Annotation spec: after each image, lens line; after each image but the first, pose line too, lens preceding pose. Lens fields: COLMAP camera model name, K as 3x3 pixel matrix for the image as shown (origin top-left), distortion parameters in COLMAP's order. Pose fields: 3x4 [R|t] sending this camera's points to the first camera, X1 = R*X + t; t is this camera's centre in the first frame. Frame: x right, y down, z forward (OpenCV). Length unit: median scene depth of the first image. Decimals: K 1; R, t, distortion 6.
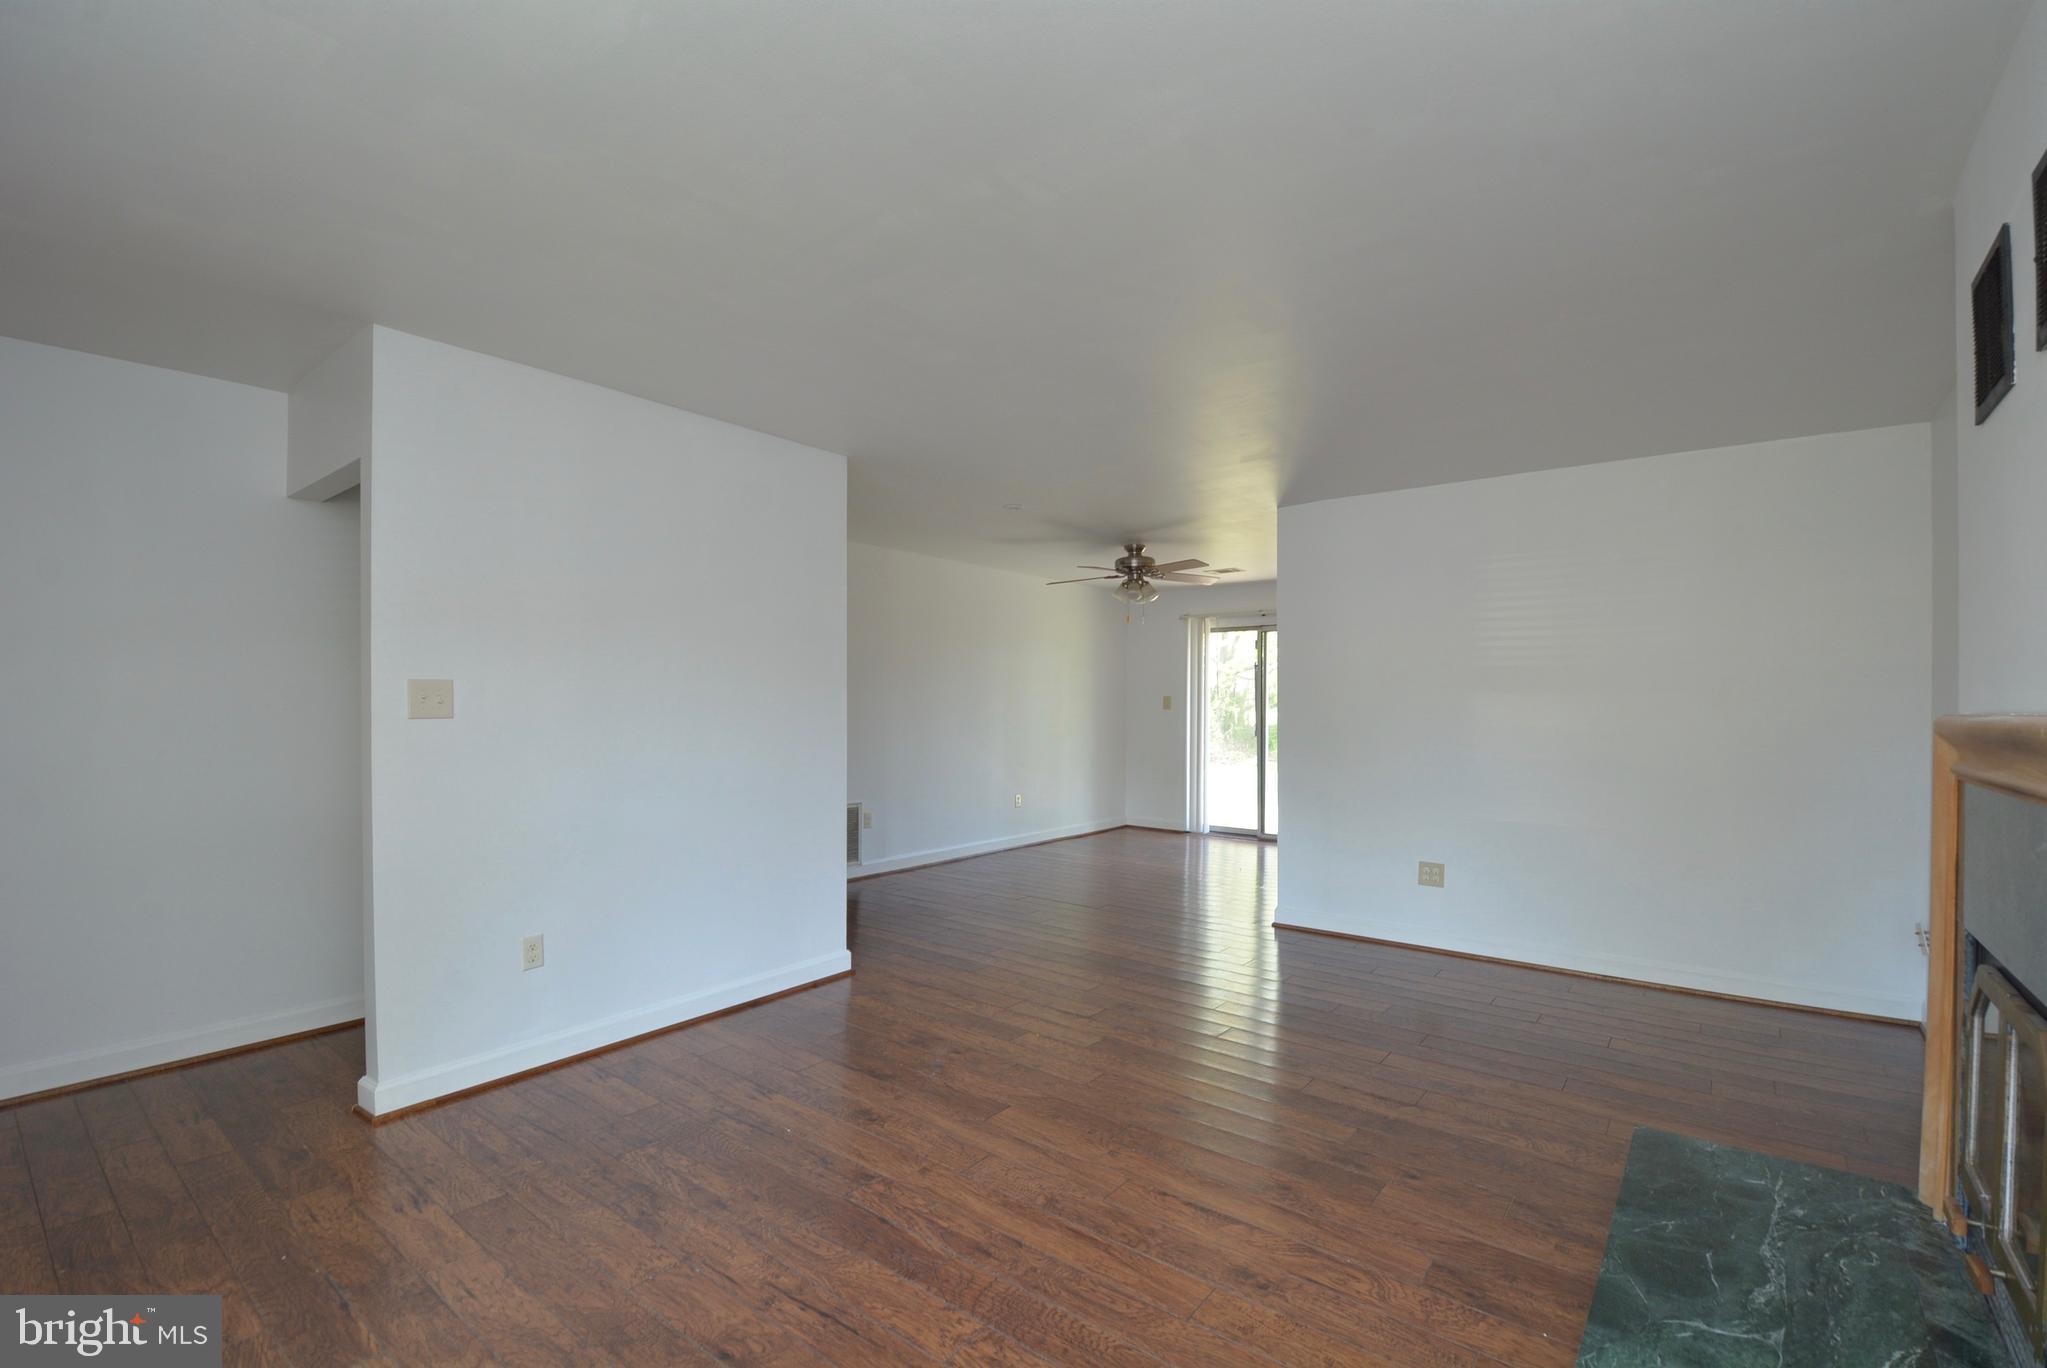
lens RADIAL K [[899.5, 0, 1040.7], [0, 899.5, 700.6], [0, 0, 1]] dist [0.013777, -0.018864]
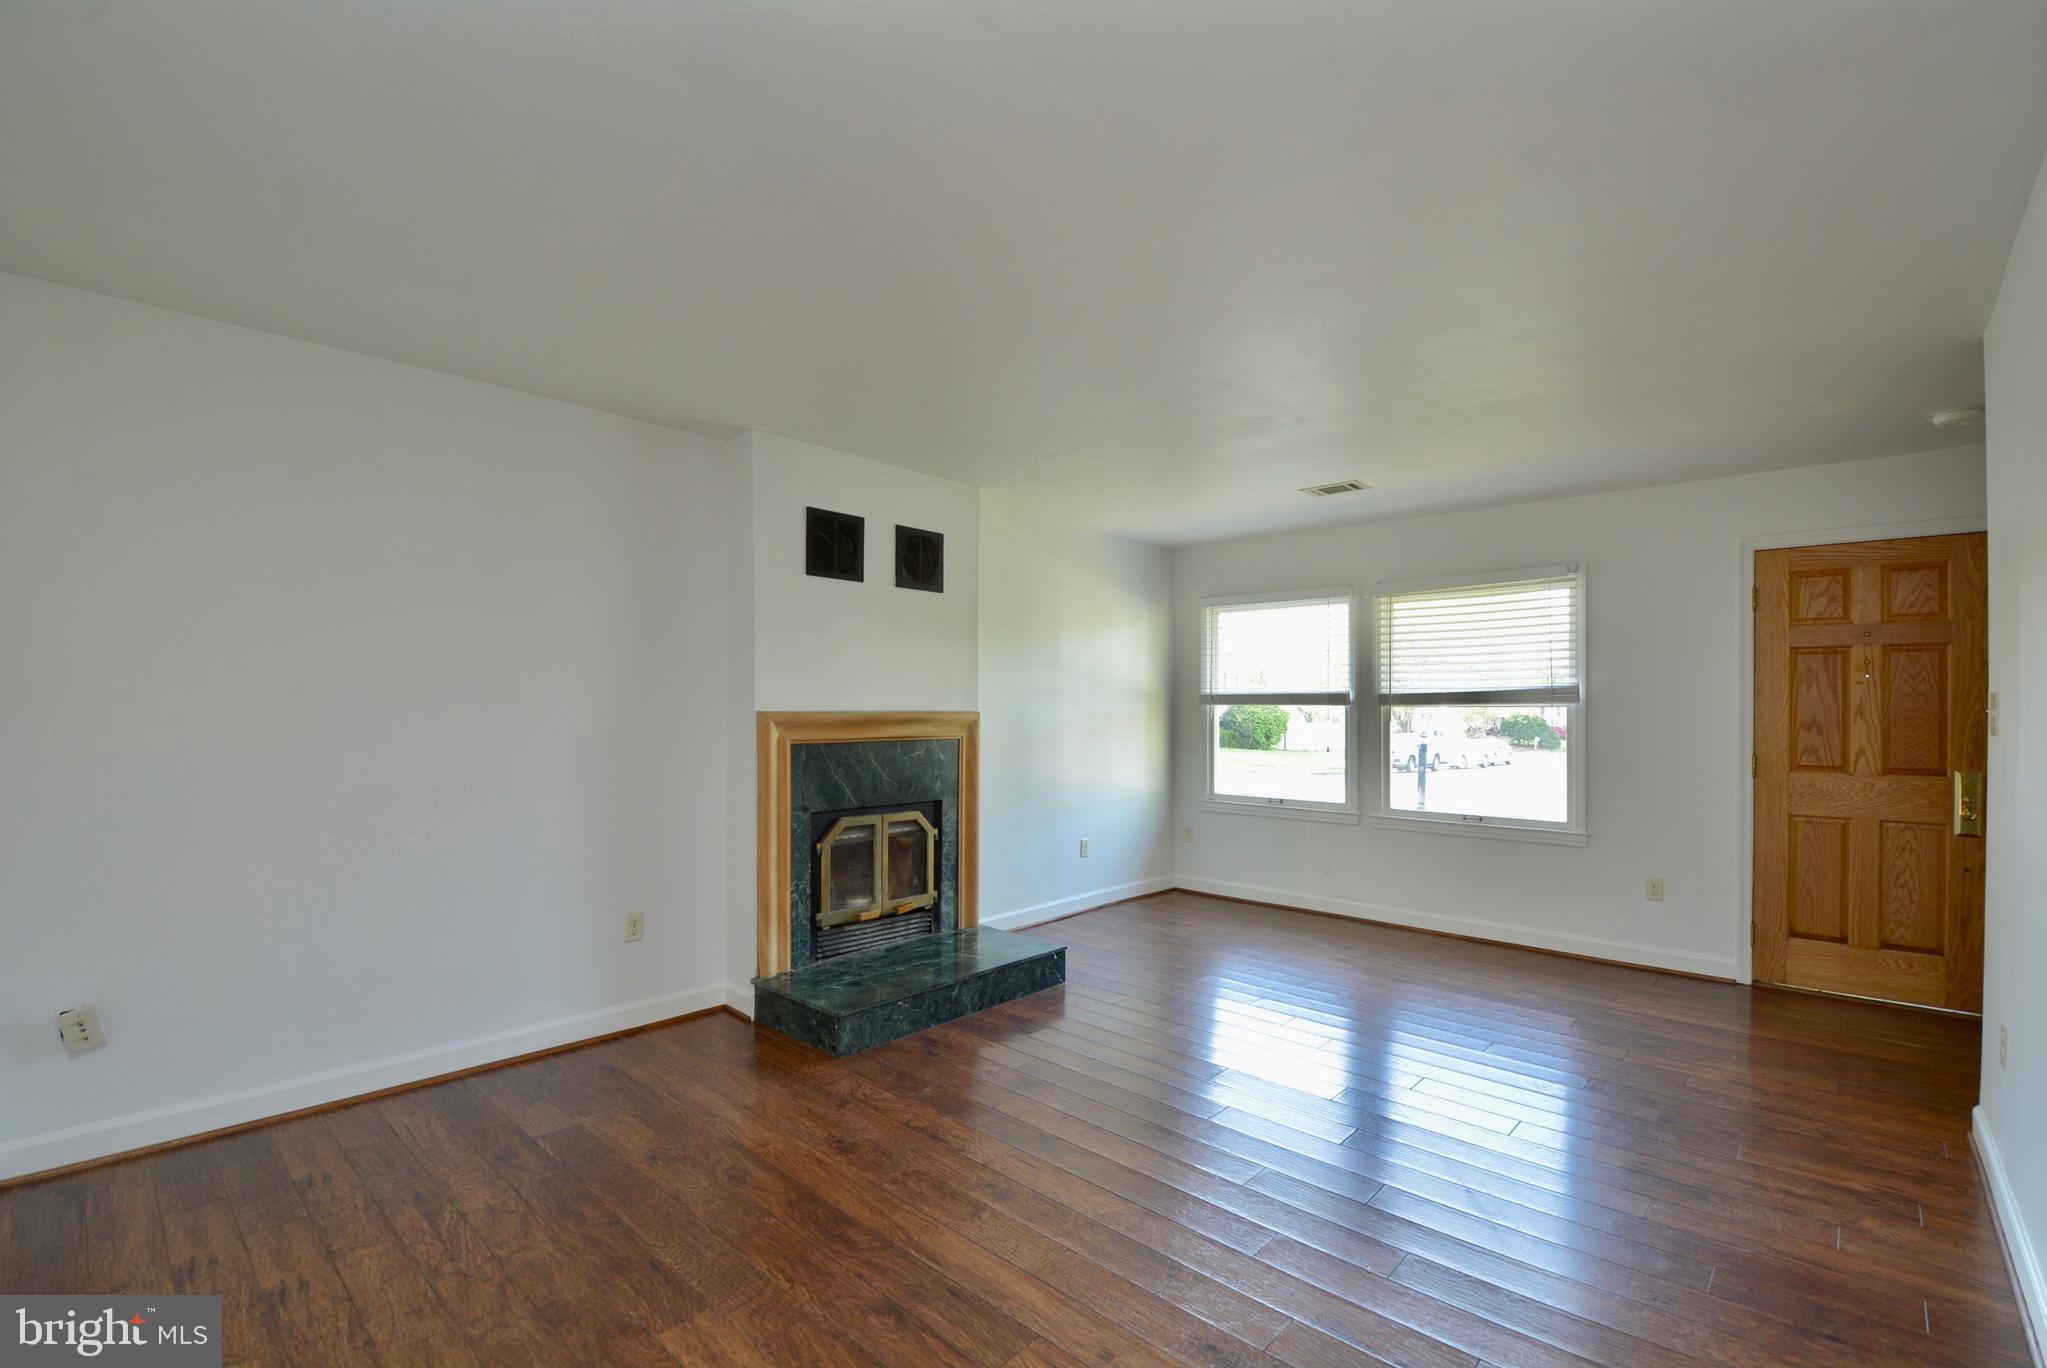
lens RADIAL K [[899.5, 0, 1033.9], [0, 899.5, 699.3], [0, 0, 1]] dist [0.013777, -0.018864]
pose [[-0.996101, -0.004739, 0.088096, 0.224753], [-0.006205, 0.999847, -0.016372, 0.008460], [-0.088005, -0.016855, -0.995977, 2.228301]]
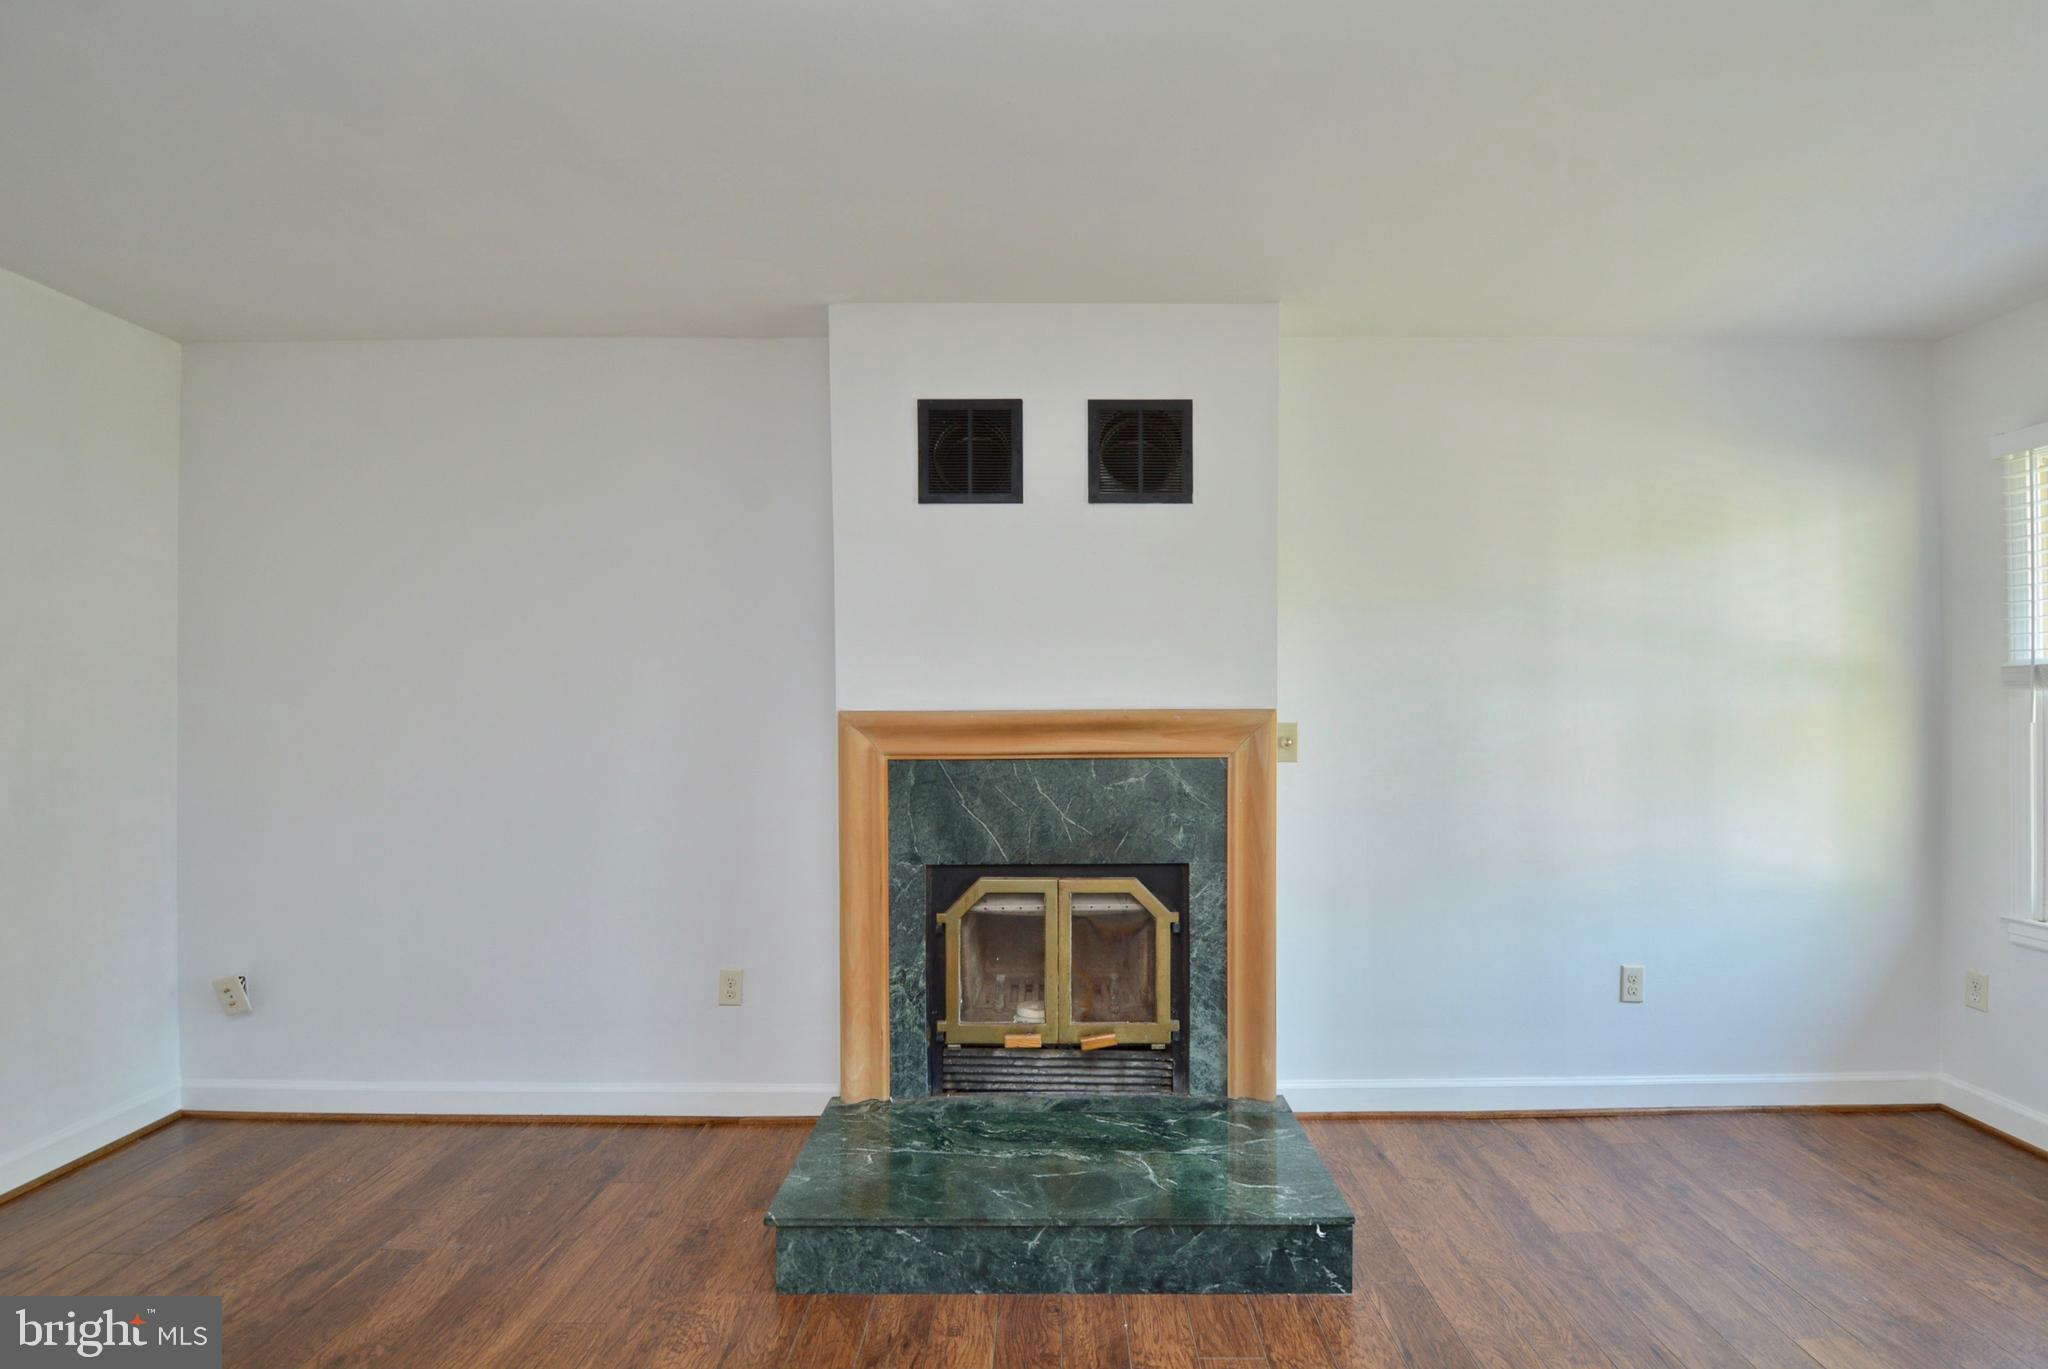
lens RADIAL K [[899.9, 0, 1040.6], [0, 899.9, 706.4], [0, 0, 1]] dist [0.013777, -0.018864]
pose [[-0.611290, 0.001729, 0.791405, -0.140389], [-0.002149, 0.999990, -0.003844, 0.005306], [-0.791404, -0.004051, -0.611281, 1.232431]]
